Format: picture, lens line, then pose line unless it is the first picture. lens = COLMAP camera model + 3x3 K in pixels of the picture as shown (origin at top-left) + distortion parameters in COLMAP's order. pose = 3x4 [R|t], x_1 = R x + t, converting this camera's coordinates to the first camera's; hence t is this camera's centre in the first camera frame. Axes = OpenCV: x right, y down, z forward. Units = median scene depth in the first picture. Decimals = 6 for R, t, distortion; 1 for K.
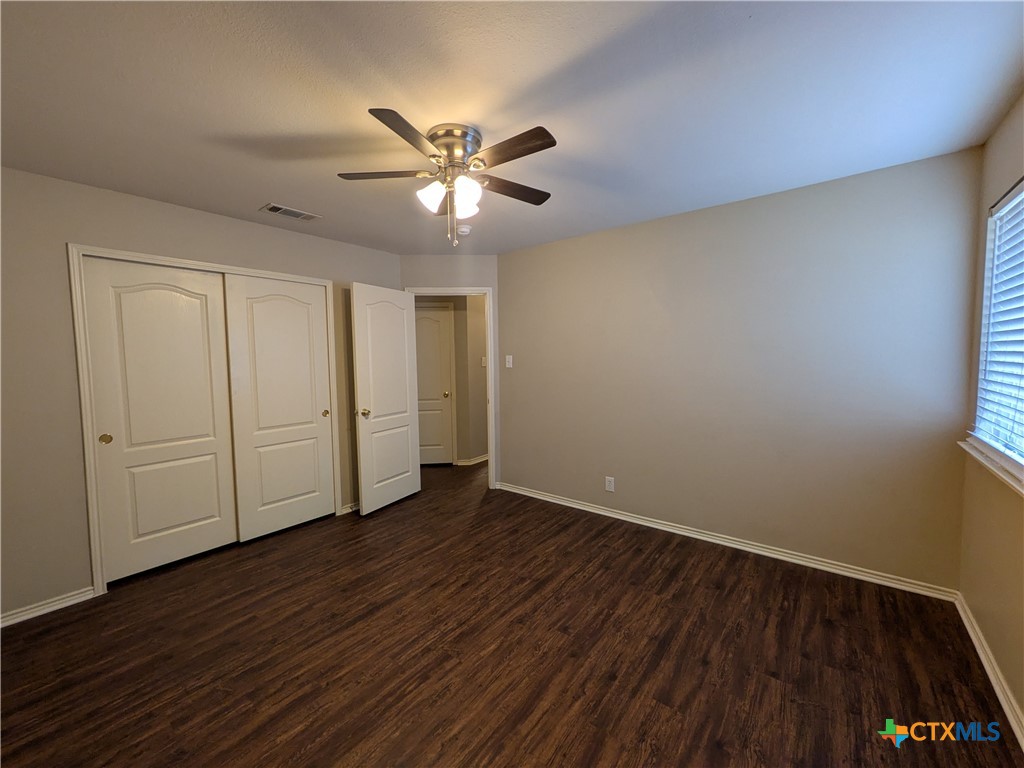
lens RADIAL K [[405.6, 0, 512.1], [0, 405.6, 382.0], [0, 0, 1]] dist [-0.000494, -0.000199]
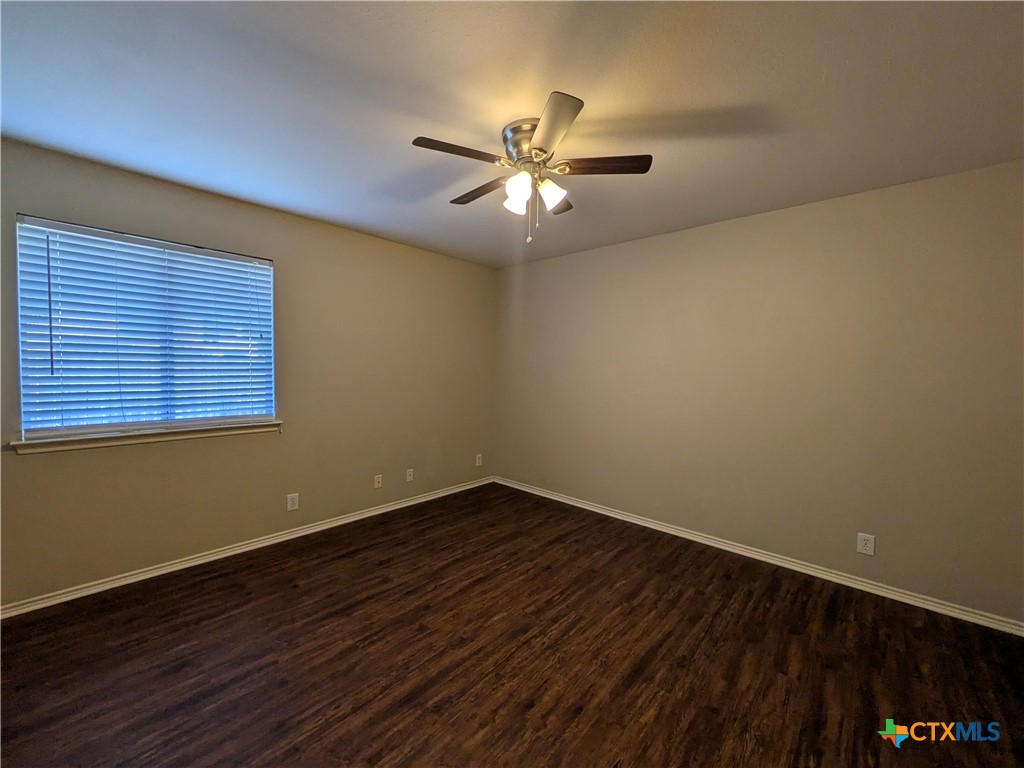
lens RADIAL K [[405.6, 0, 512.1], [0, 405.6, 382.0], [0, 0, 1]] dist [-0.000494, -0.000199]
pose [[-0.997661, -0.002169, 0.068323, -0.157741], [0.004754, 0.994874, 0.101008, -0.090115], [-0.068192, 0.101096, -0.992537, 1.907682]]
